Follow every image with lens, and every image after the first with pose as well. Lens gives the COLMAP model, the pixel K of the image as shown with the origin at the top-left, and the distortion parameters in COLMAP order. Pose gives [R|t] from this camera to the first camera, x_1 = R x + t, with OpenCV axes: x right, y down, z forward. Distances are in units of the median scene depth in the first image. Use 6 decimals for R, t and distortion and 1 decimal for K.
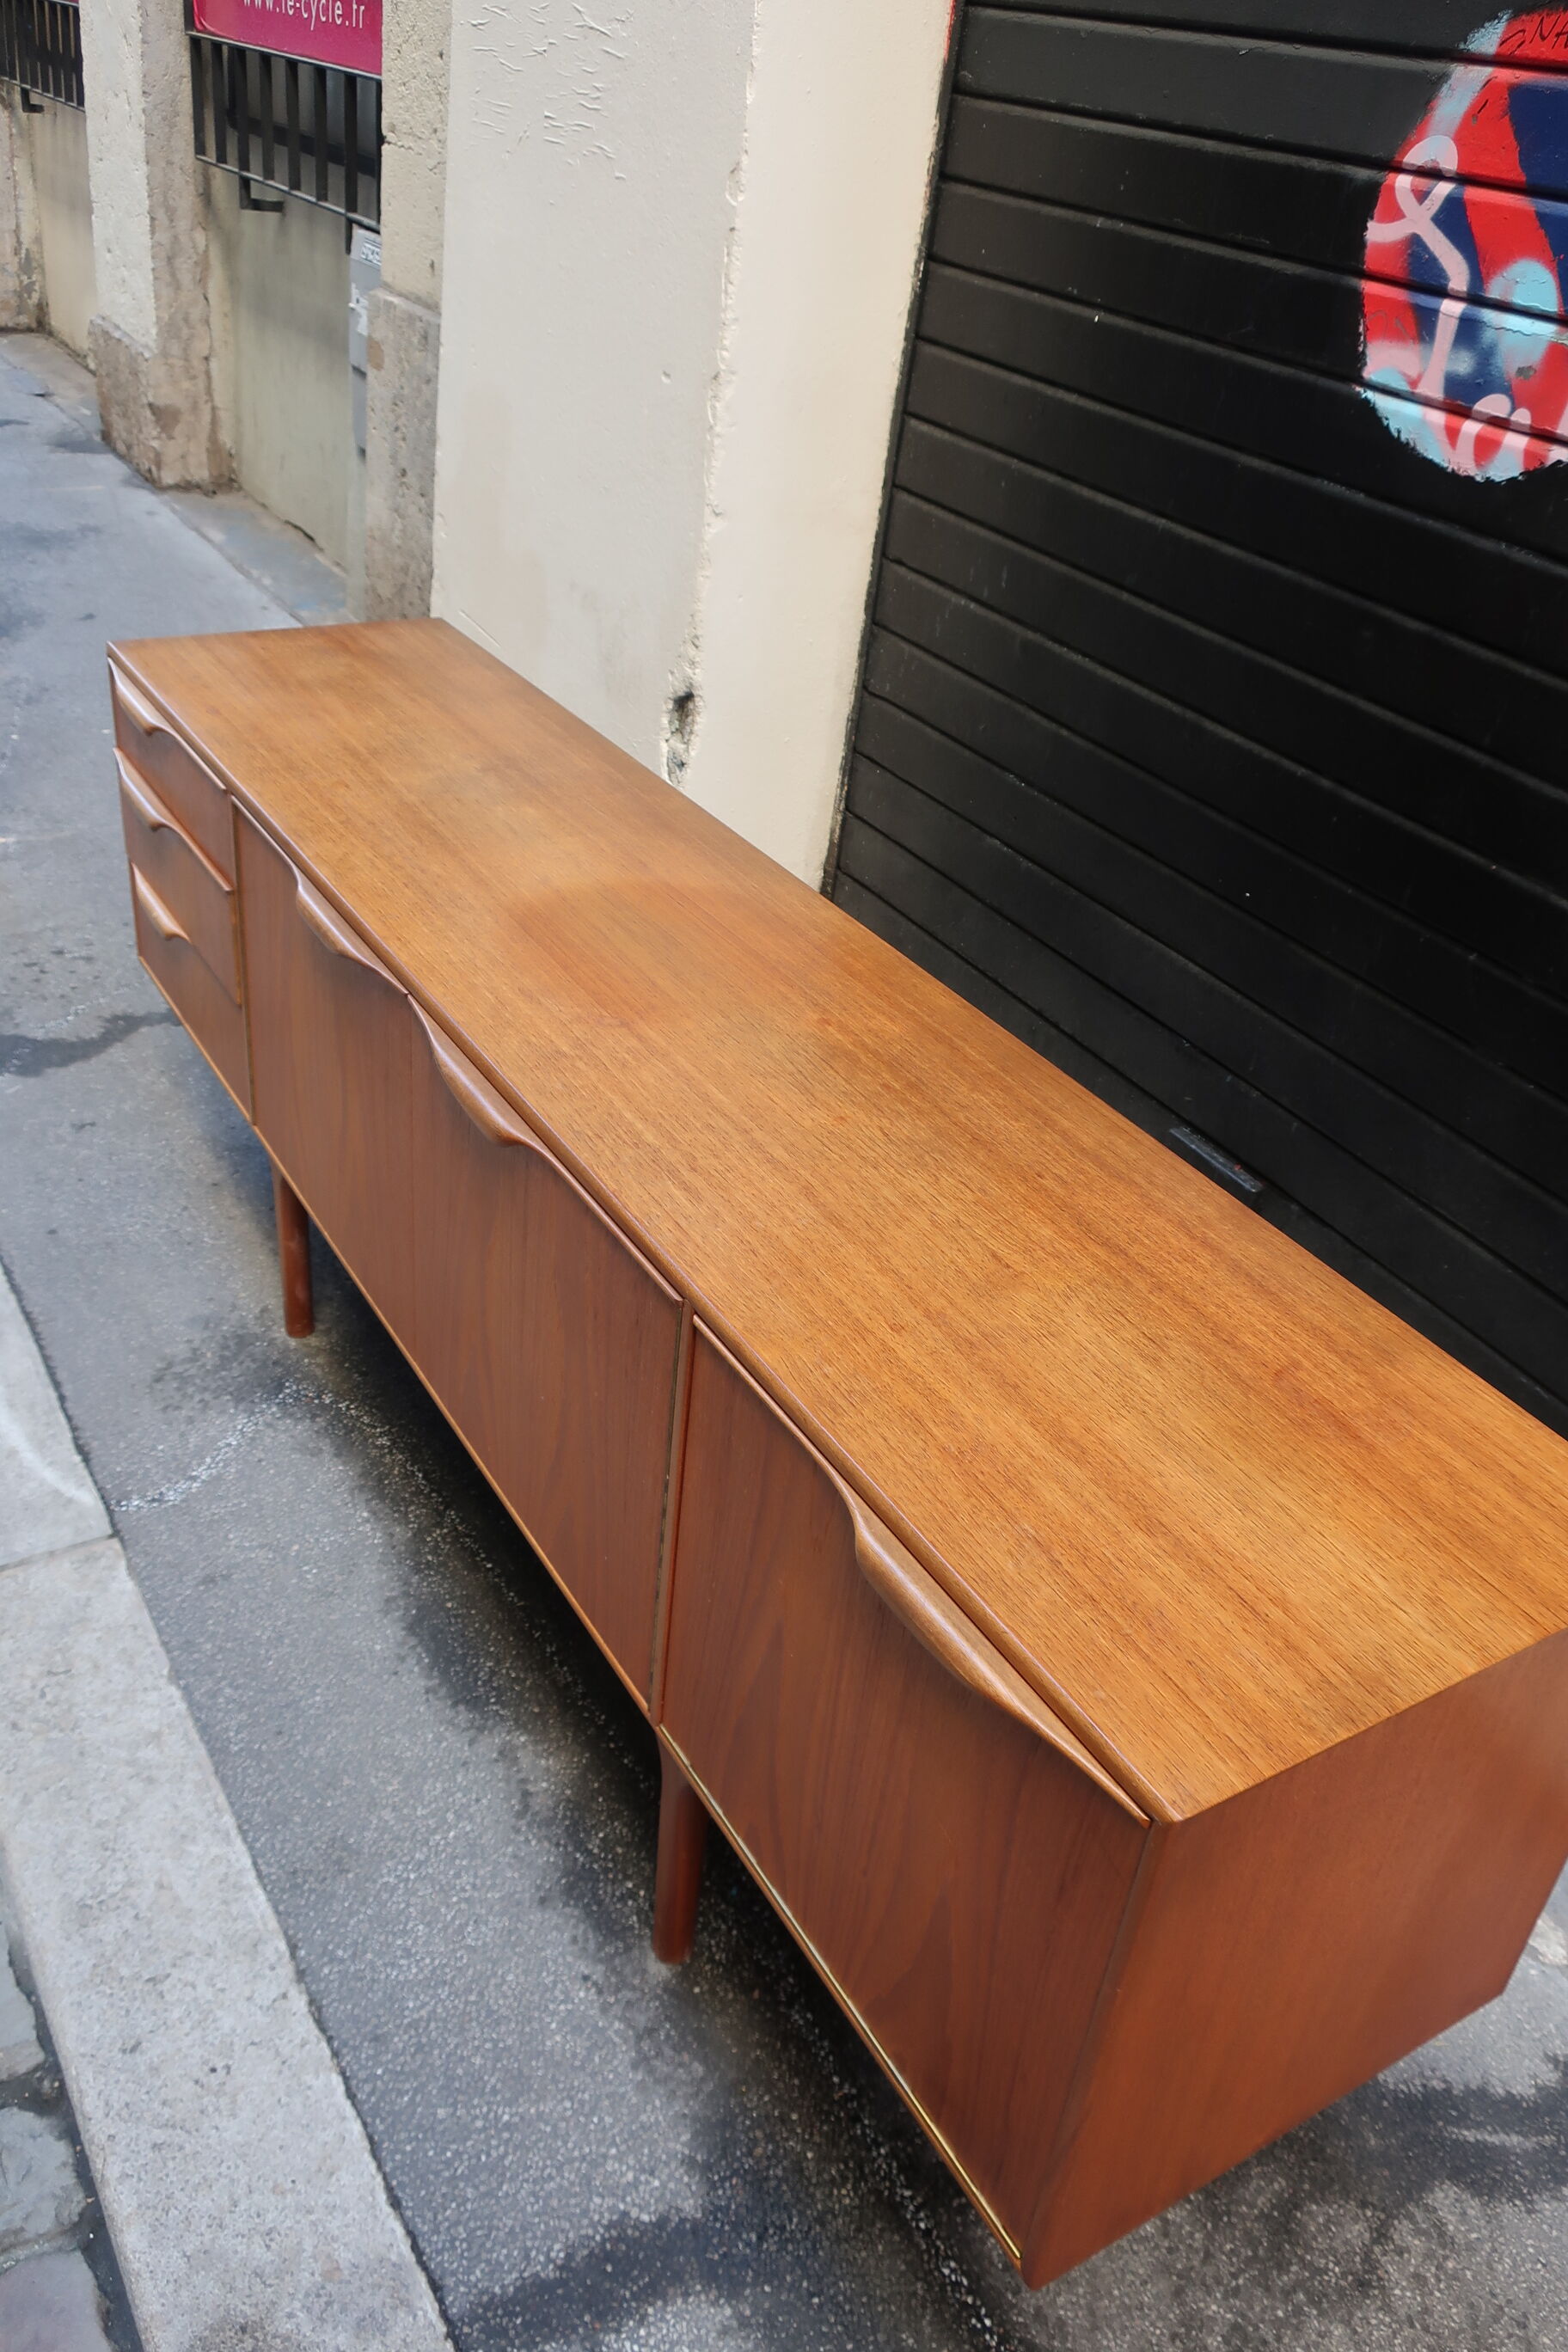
lens RADIAL K [[1857.3, 0, 766.0], [0, 1857.3, 1160.5], [0, 0, 1]] dist [-0.004529, -0.004058]
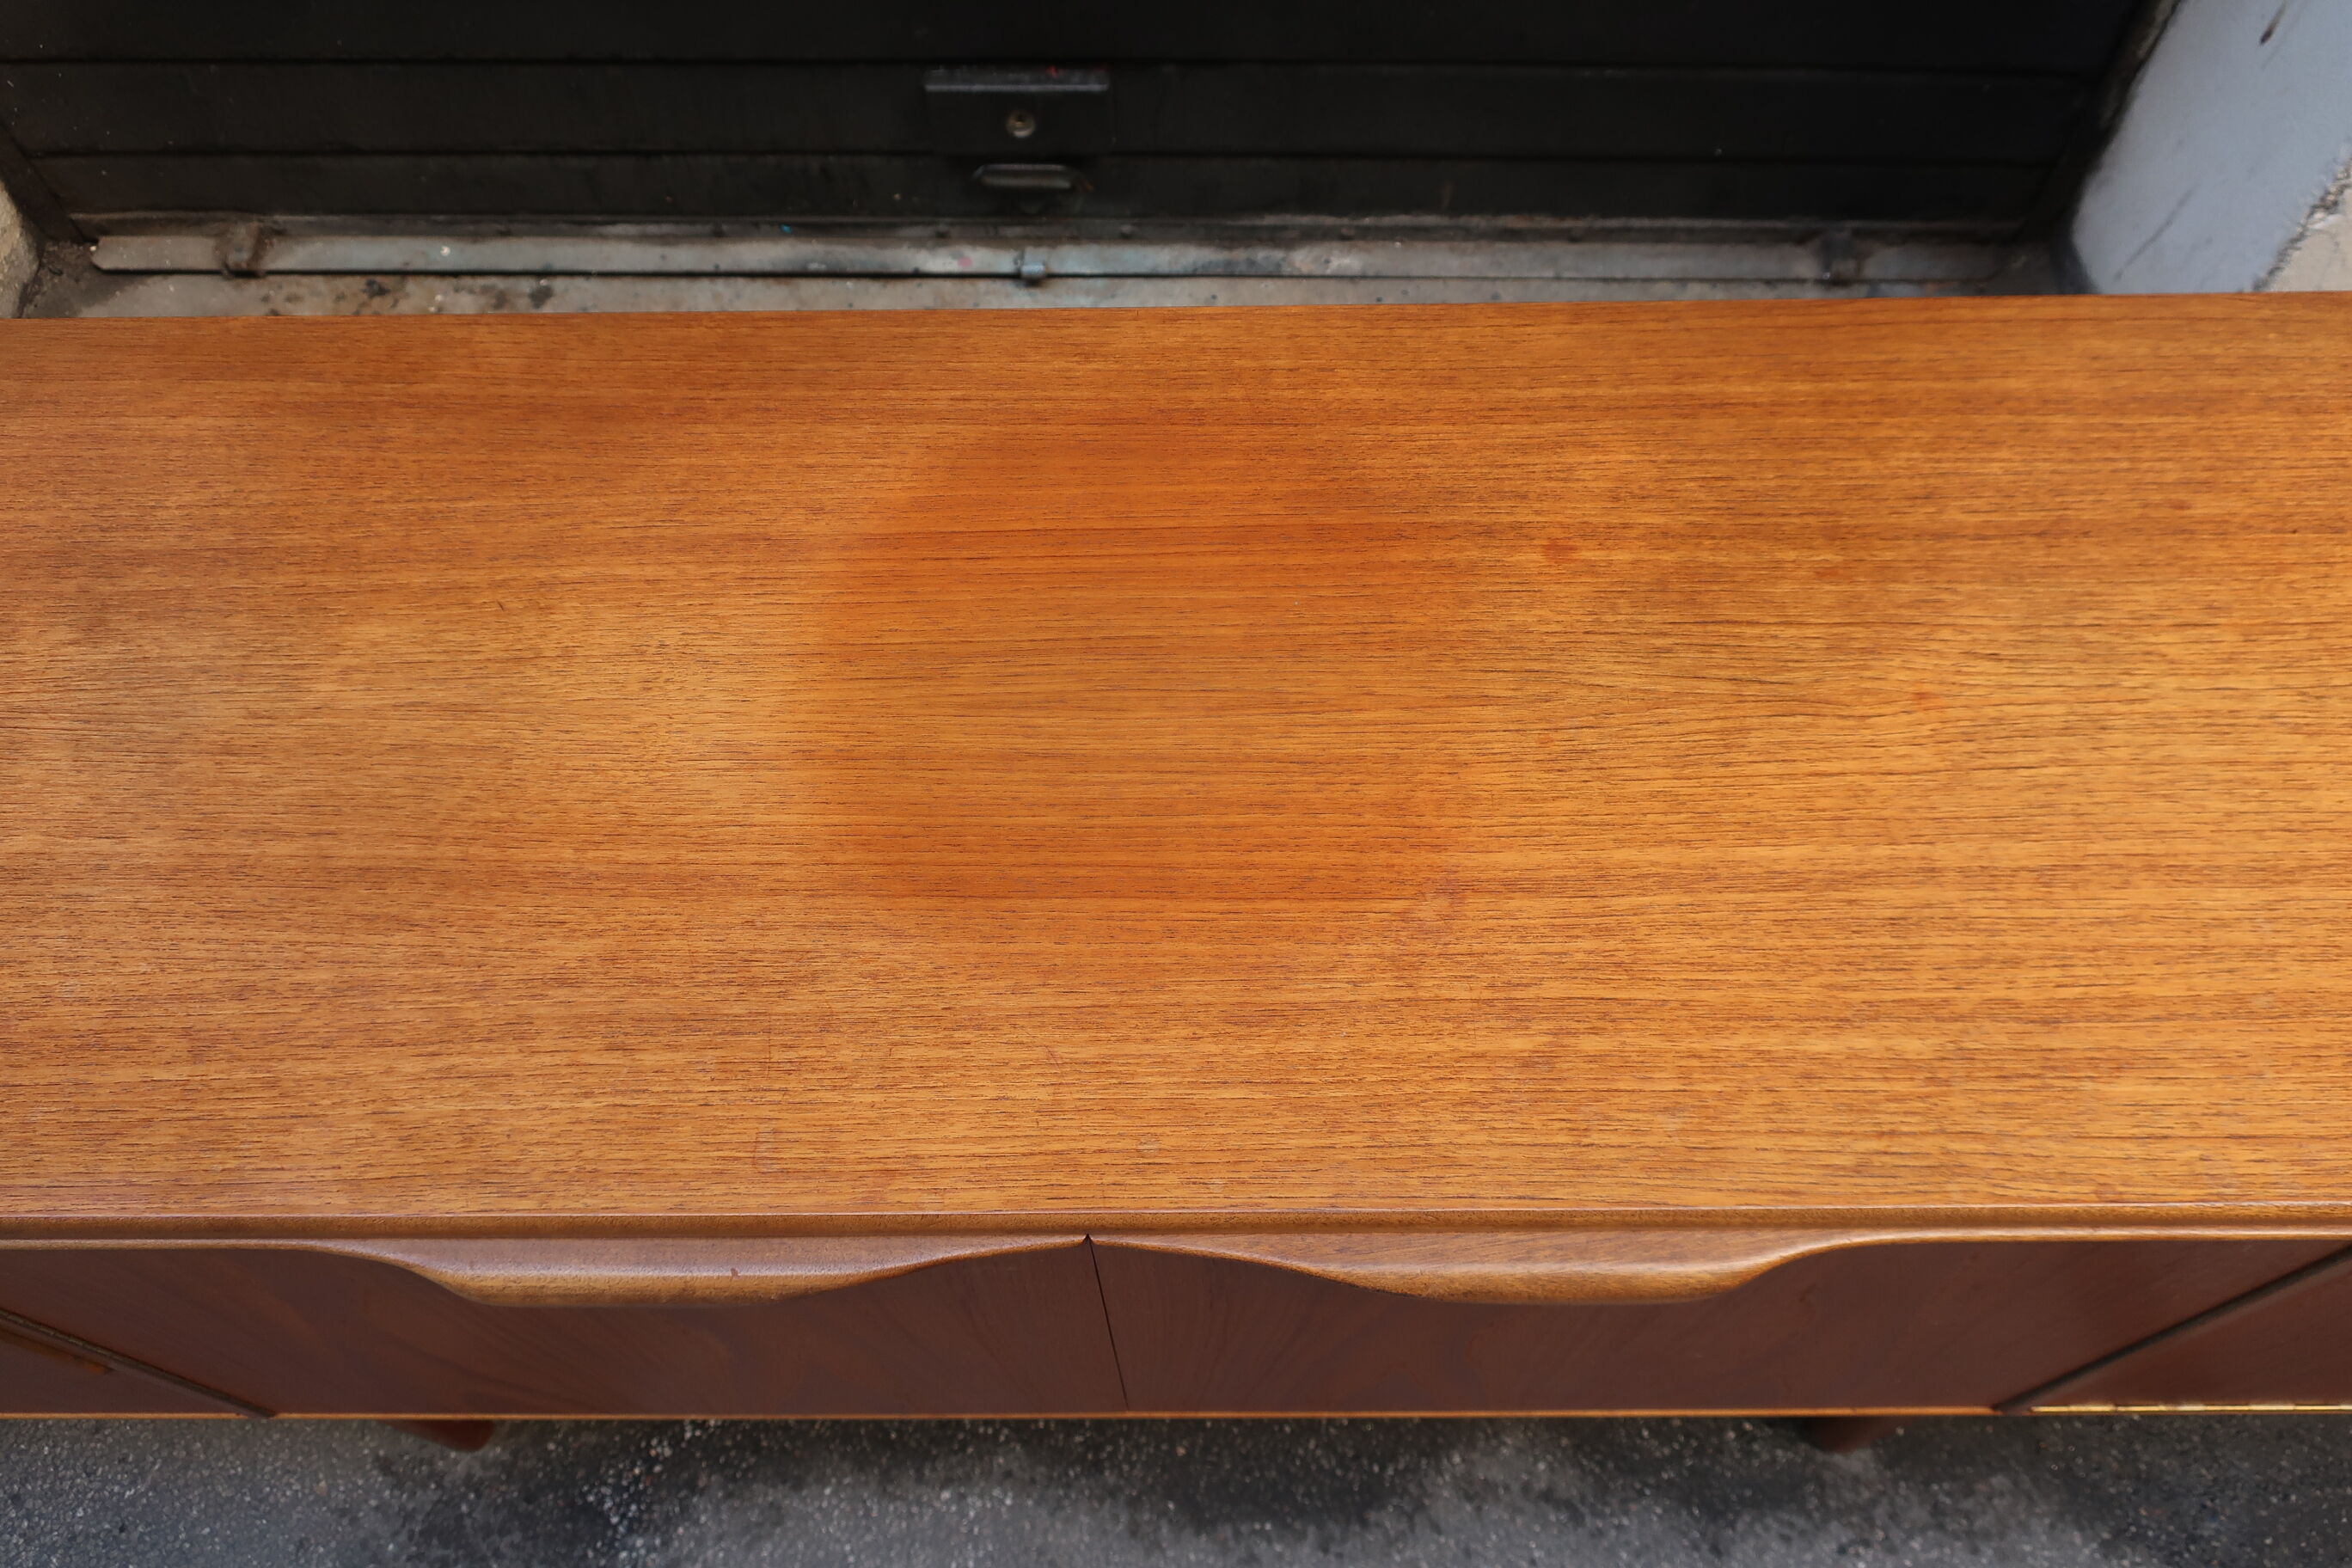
lens RADIAL K [[1857.3, 0, 1163.6], [0, 1857.3, 783.4], [0, 0, 1]] dist [-0.004529, -0.004058]
pose [[0.513539, -0.800198, 0.309774, -0.205388], [0.506805, 0.574176, 0.643017, -0.369608], [-0.692406, -0.173219, 0.700406, 0.622001]]
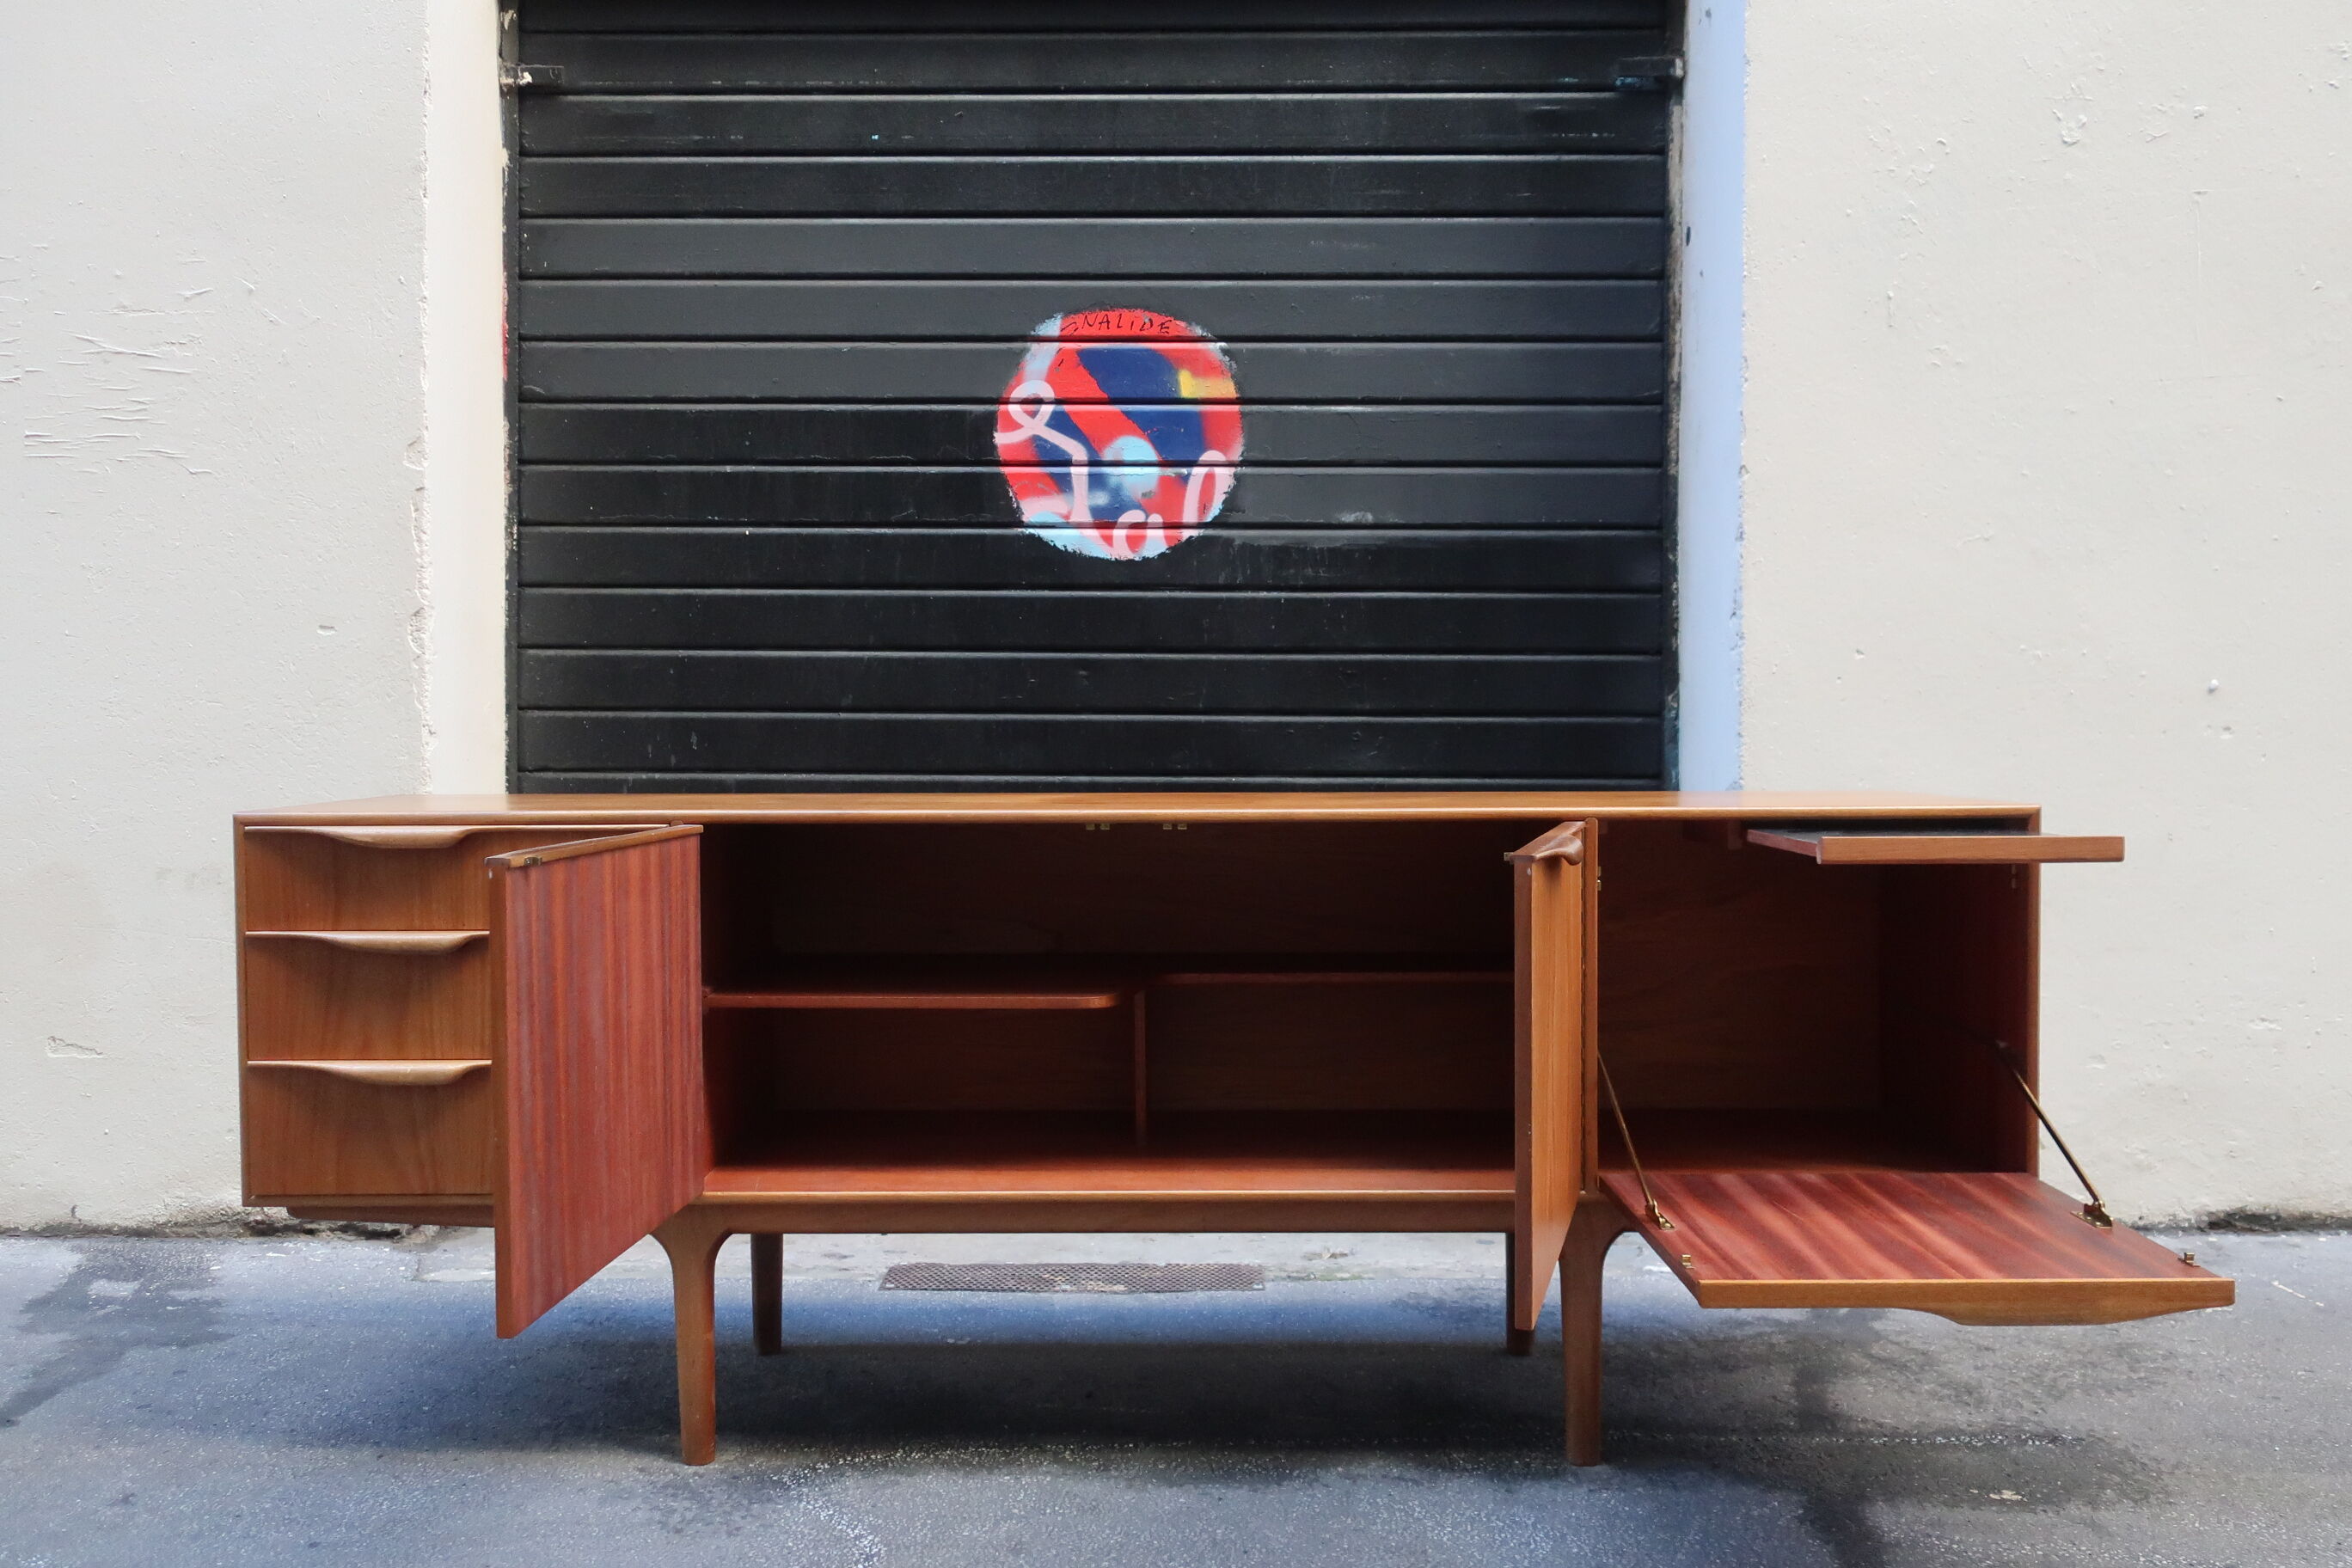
lens RADIAL K [[1857.3, 0, 1161.6], [0, 1857.3, 772.1], [0, 0, 1]] dist [-0.004529, -0.004058]
pose [[0.522833, -0.118694, 0.844131, -1.094468], [0.491417, 0.851115, -0.184695, 0.108117], [-0.696531, 0.511385, 0.503319, 0.297991]]
